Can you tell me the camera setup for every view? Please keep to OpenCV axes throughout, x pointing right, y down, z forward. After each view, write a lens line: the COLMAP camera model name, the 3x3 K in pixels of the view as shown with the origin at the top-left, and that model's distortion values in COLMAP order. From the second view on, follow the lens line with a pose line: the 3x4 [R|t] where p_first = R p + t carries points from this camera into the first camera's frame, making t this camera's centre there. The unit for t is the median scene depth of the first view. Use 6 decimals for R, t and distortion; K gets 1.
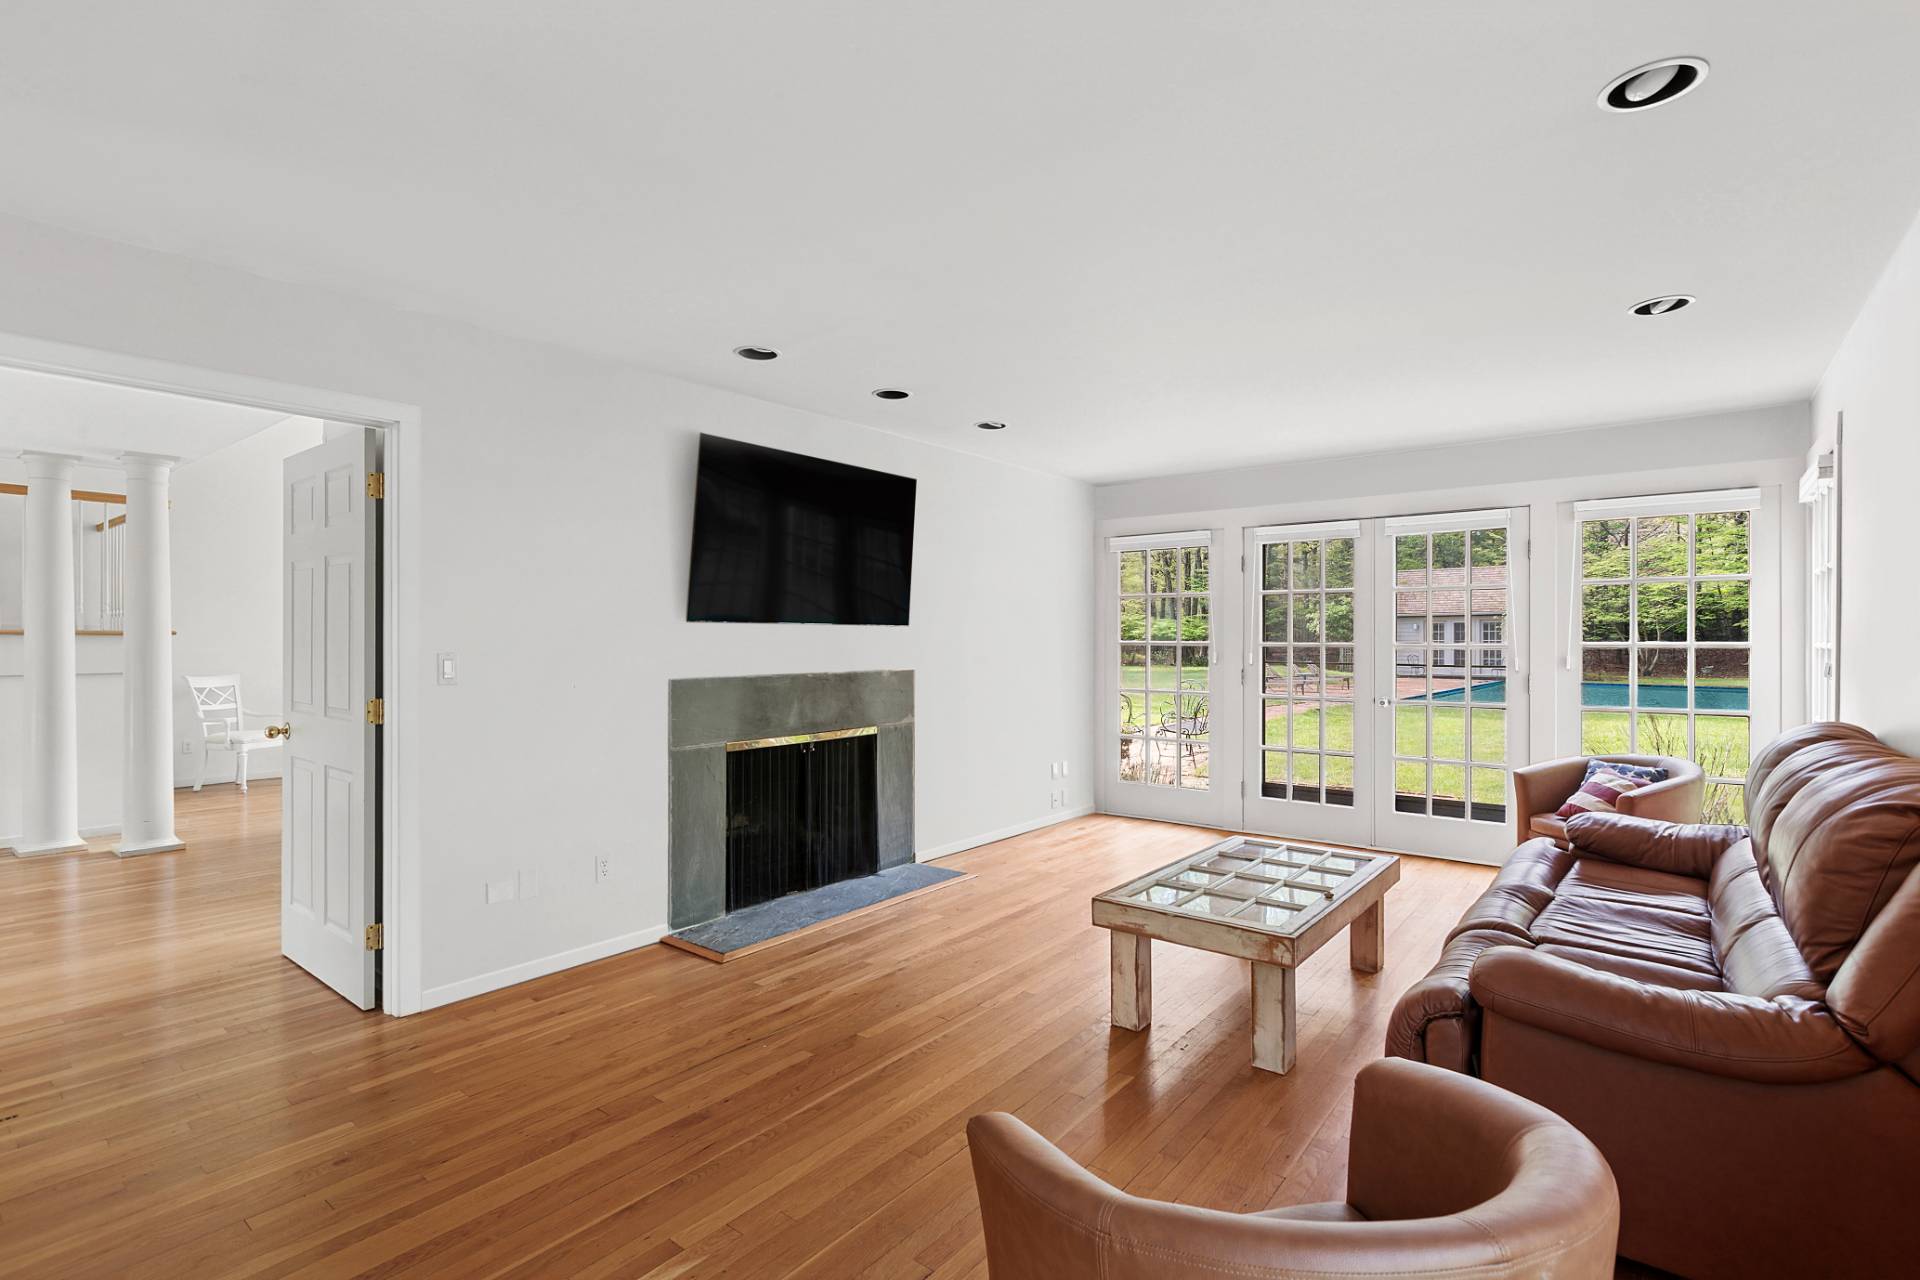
lens RADIAL K [[916.4, 0, 955.9], [0, 916.4, 643.9], [0, 0, 1]] dist [-0.001714, 0.000030]
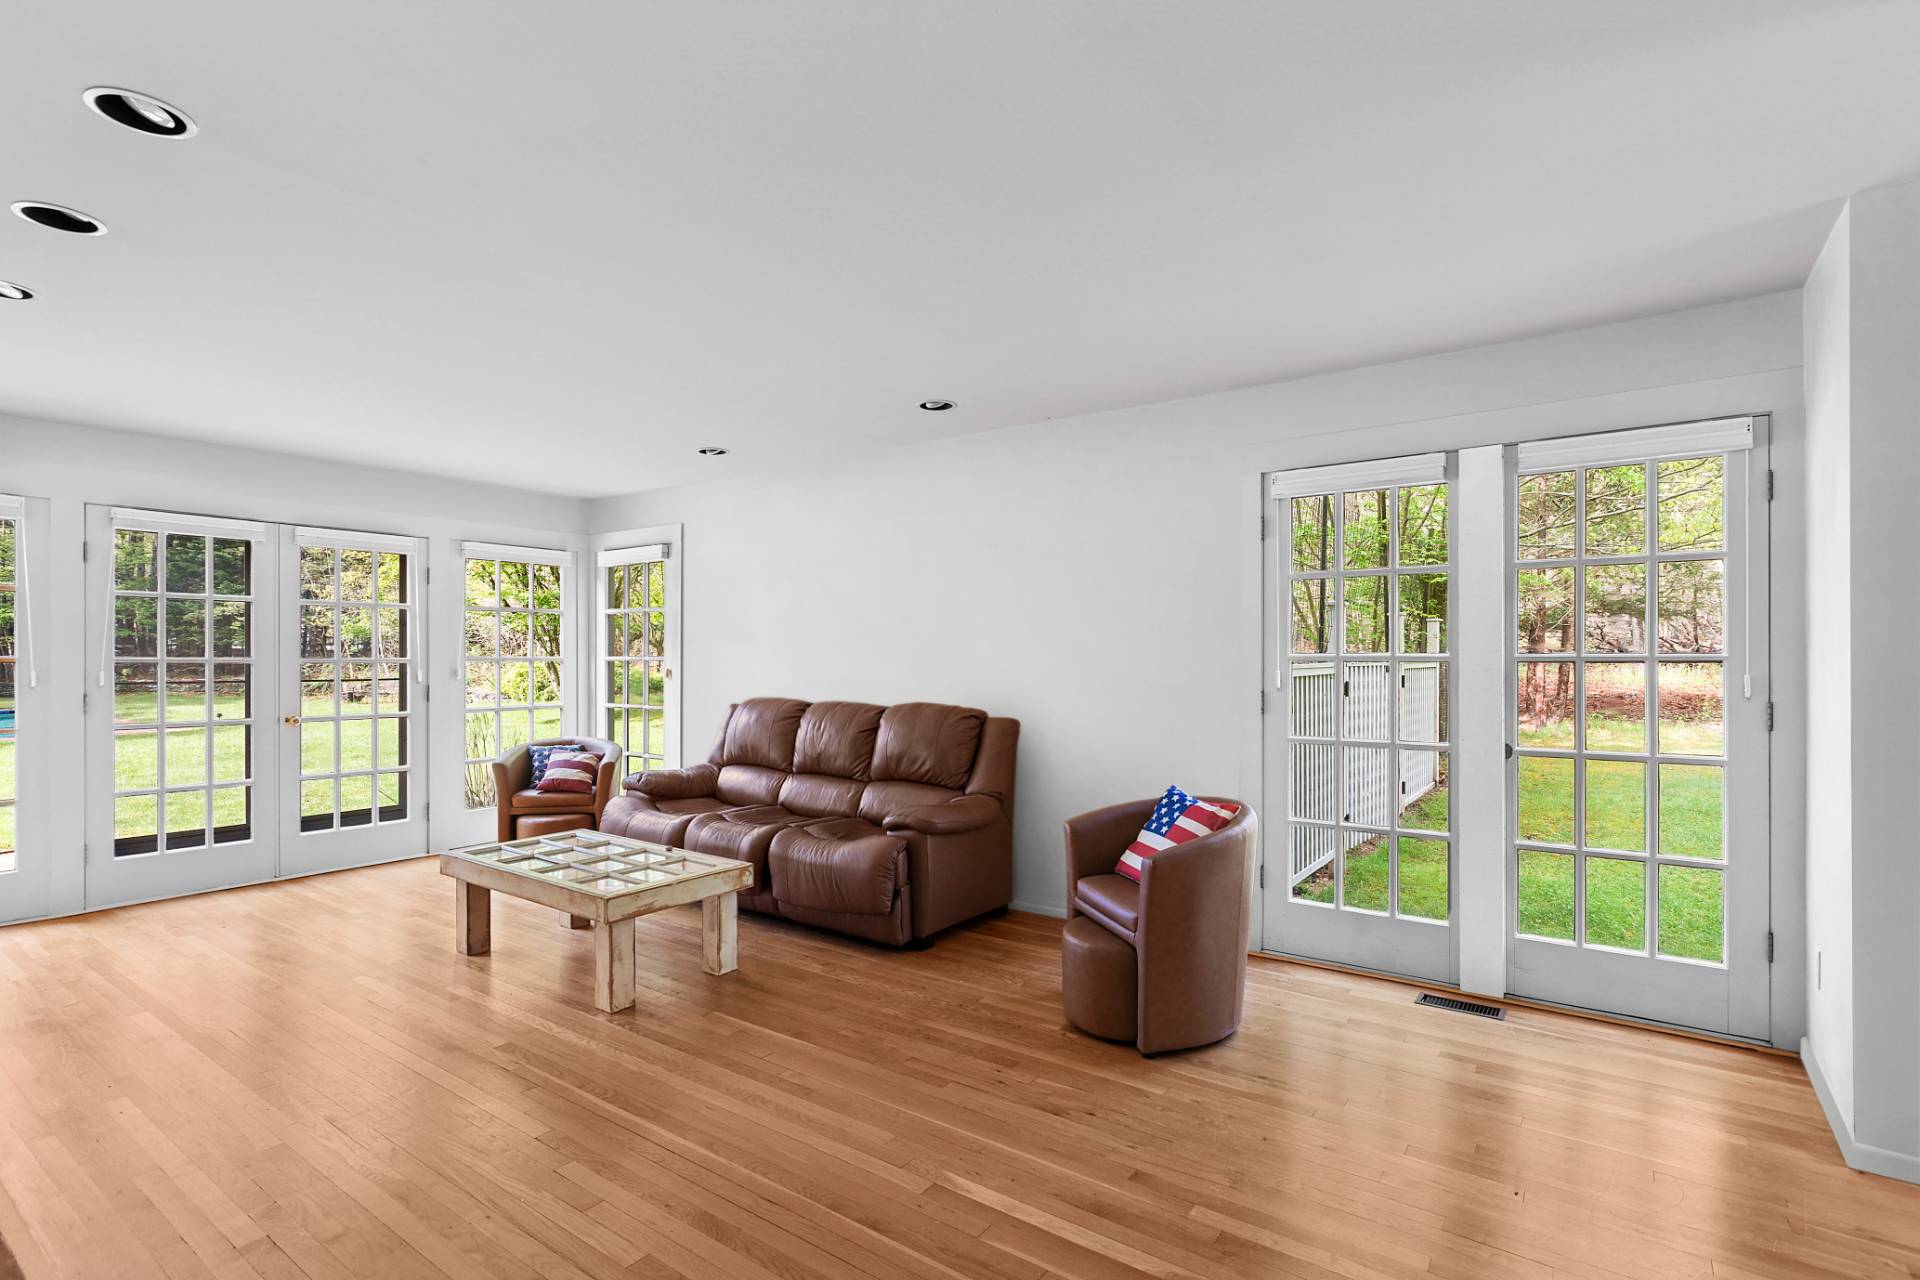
lens RADIAL K [[916.4, 0, 955.9], [0, 916.4, 643.9], [0, 0, 1]] dist [-0.001714, 0.000030]
pose [[-0.048538, 0.012028, 0.998749, -0.514704], [0.006652, 0.999909, -0.011718, -0.000006], [-0.998799, 0.006075, -0.048613, 0.363666]]
